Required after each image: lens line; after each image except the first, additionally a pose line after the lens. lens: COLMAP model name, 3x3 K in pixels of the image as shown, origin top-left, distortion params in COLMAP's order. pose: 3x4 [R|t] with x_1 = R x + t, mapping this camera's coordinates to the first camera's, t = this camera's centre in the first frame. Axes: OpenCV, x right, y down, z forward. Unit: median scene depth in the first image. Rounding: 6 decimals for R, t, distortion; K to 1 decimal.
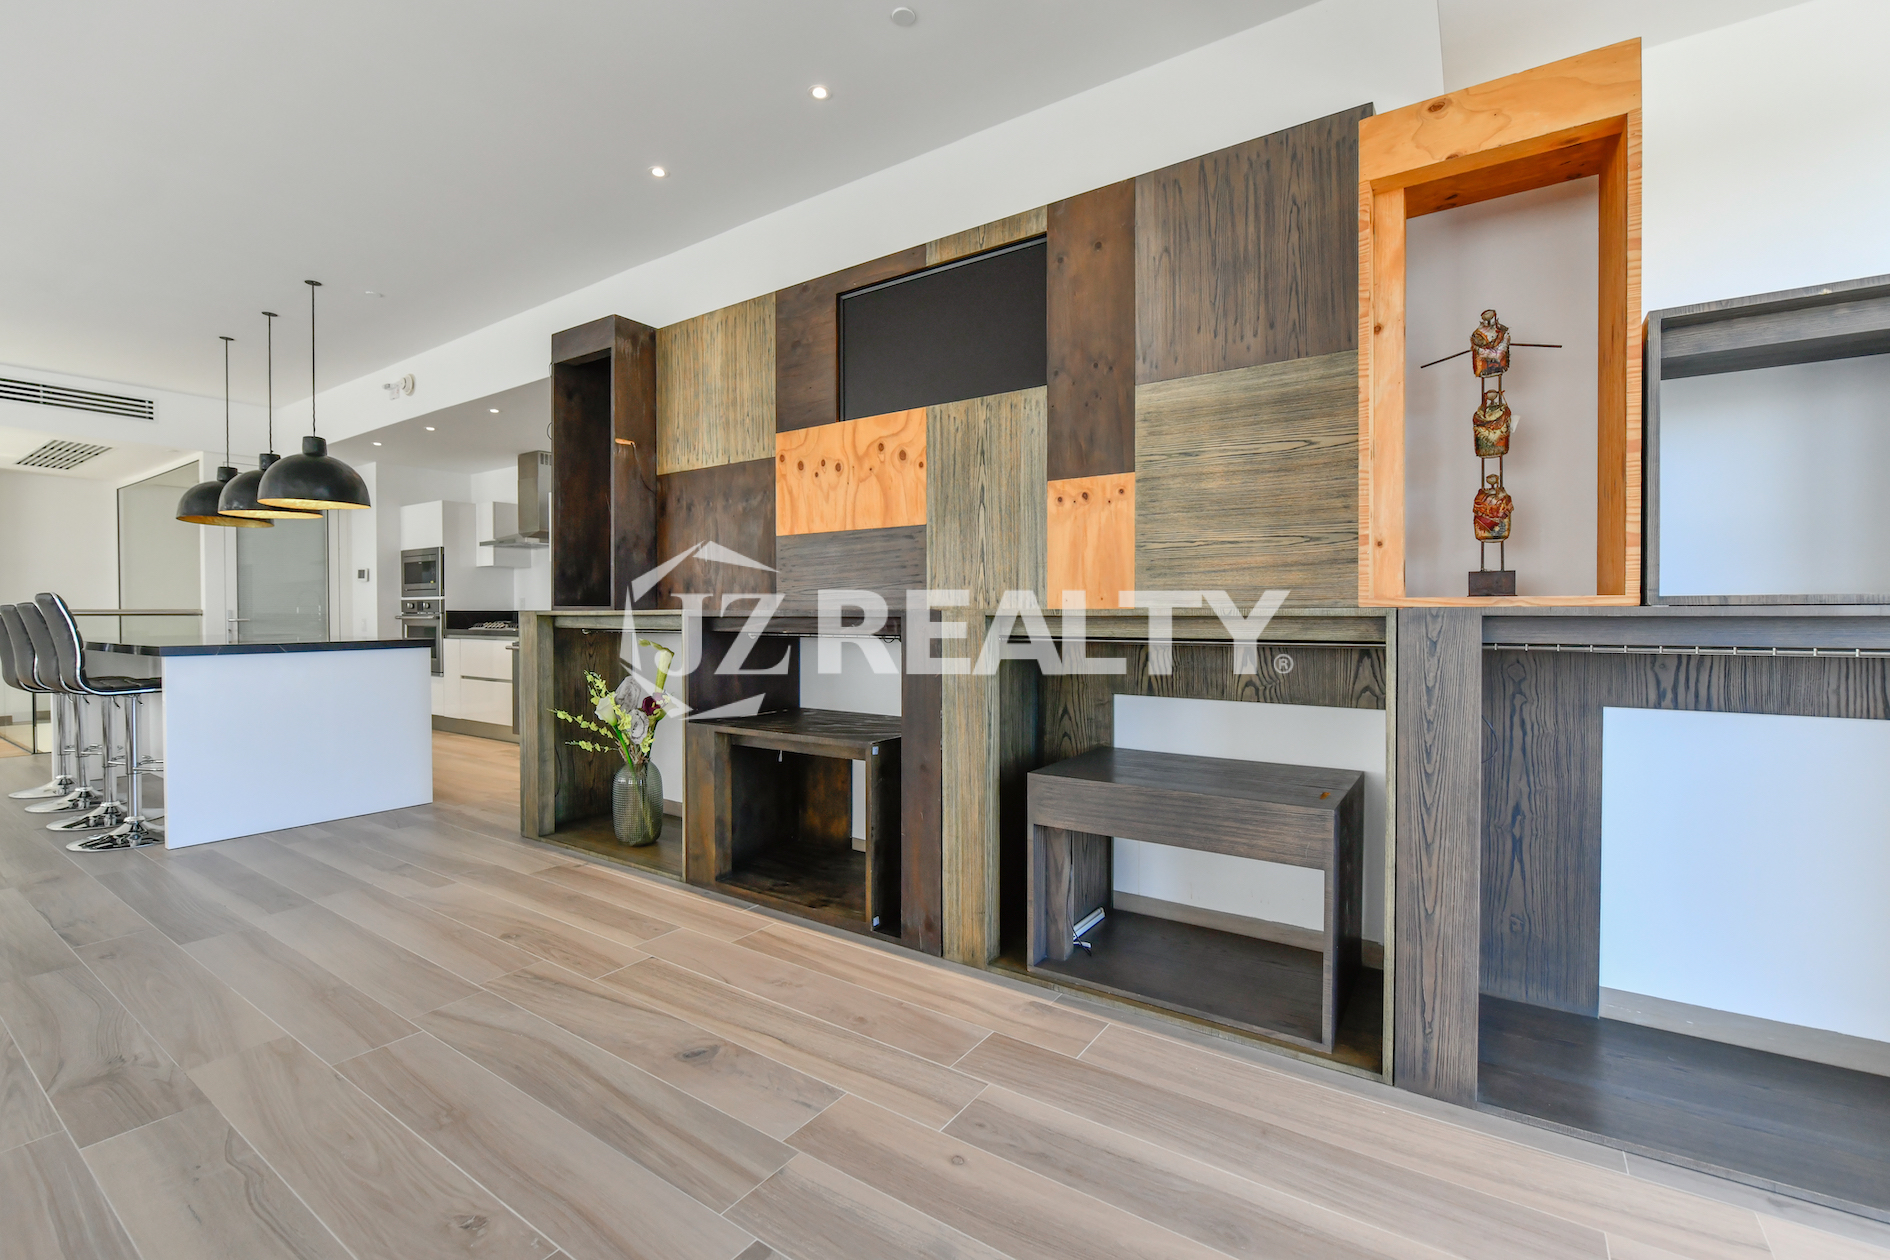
lens RADIAL K [[780.9, 0, 929.6], [0, 780.9, 624.2], [0, 0, 1]] dist [-0.005151, -0.001359]
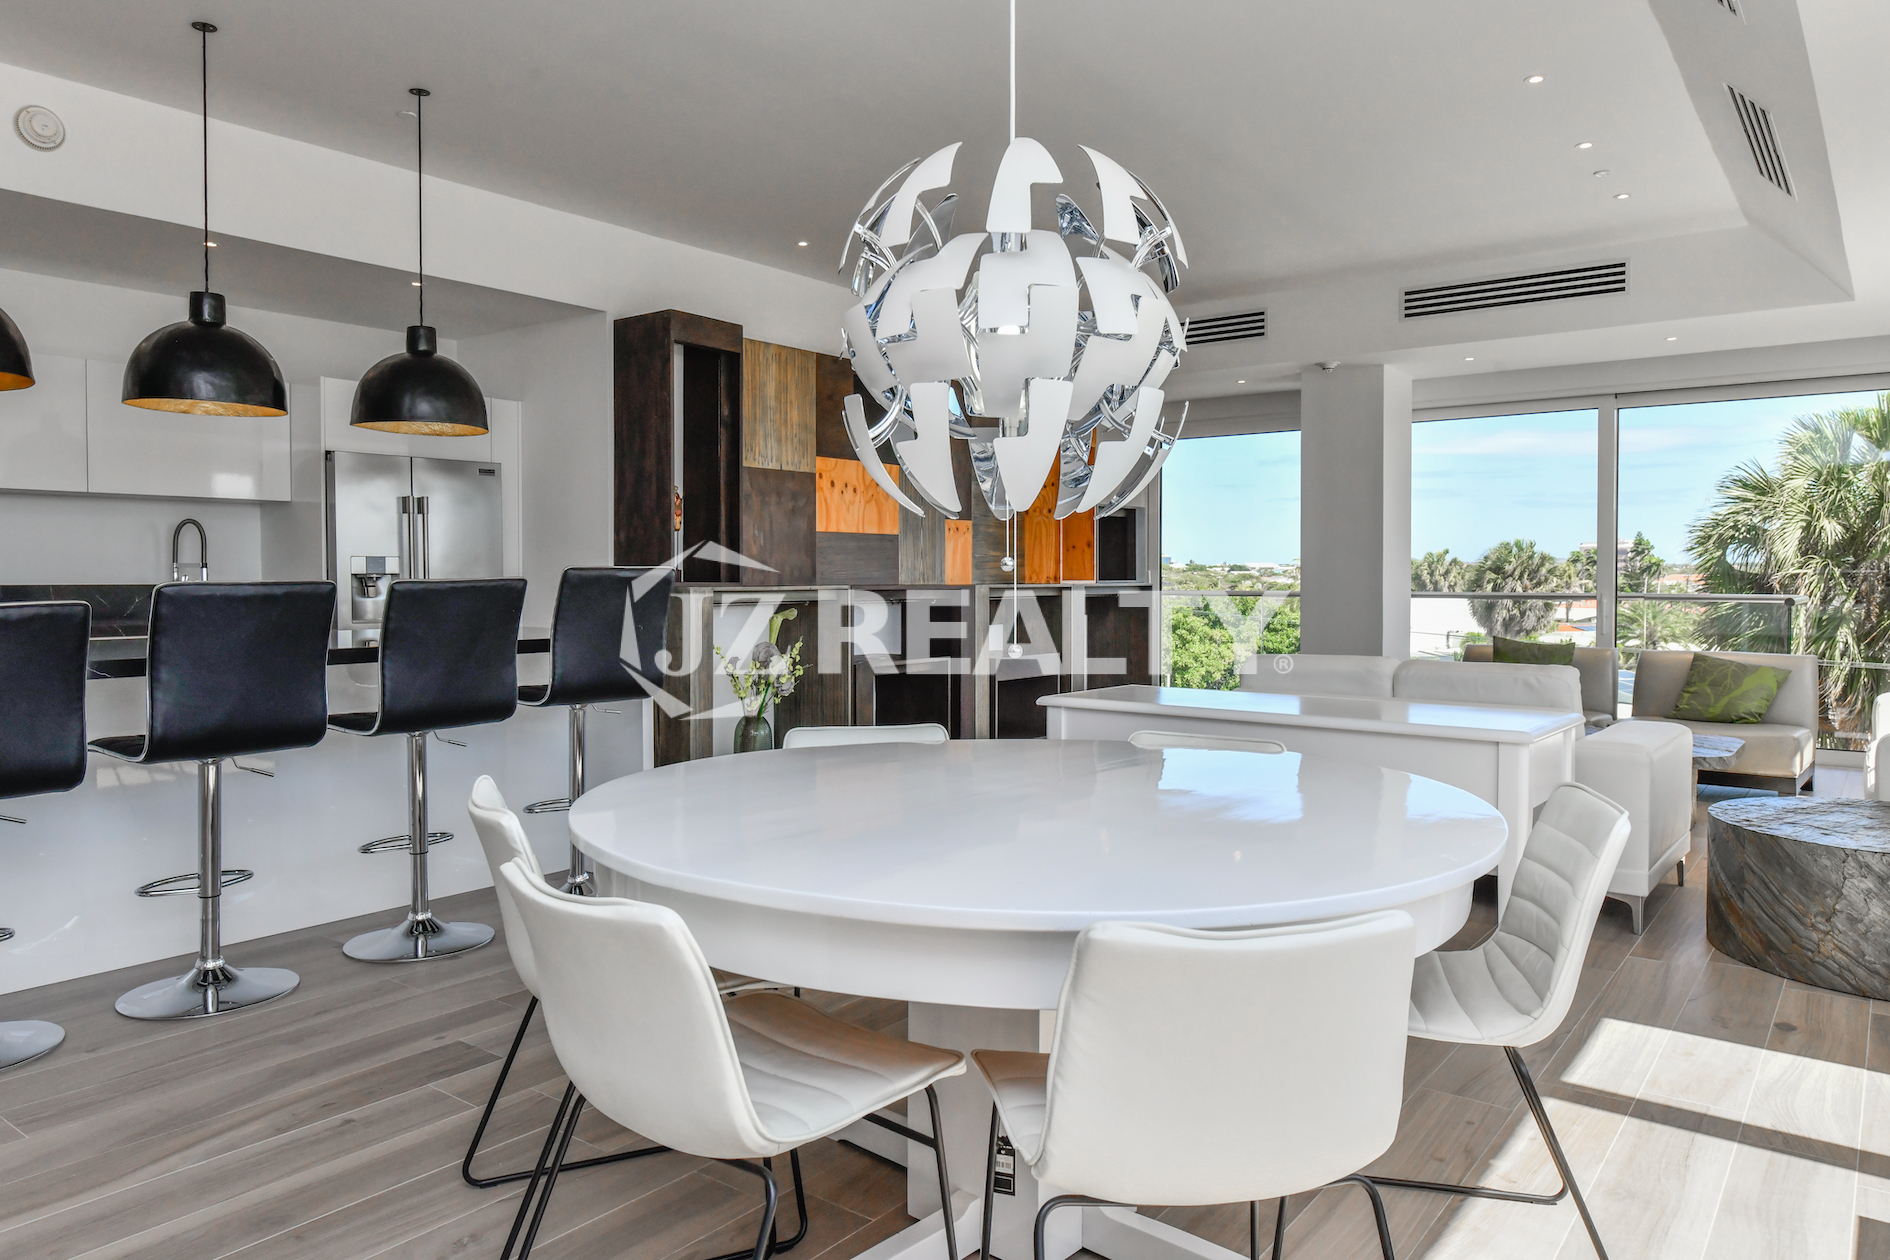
lens RADIAL K [[1273.6, 0, 881.5], [0, 1273.6, 584.5], [0, 0, 1]] dist [0.027276, -0.005027]
pose [[0.093446, -0.005008, 0.995612, -2.713161], [0.012739, 0.999912, 0.003834, -0.029148], [-0.995543, 0.012325, 0.093502, 0.762473]]
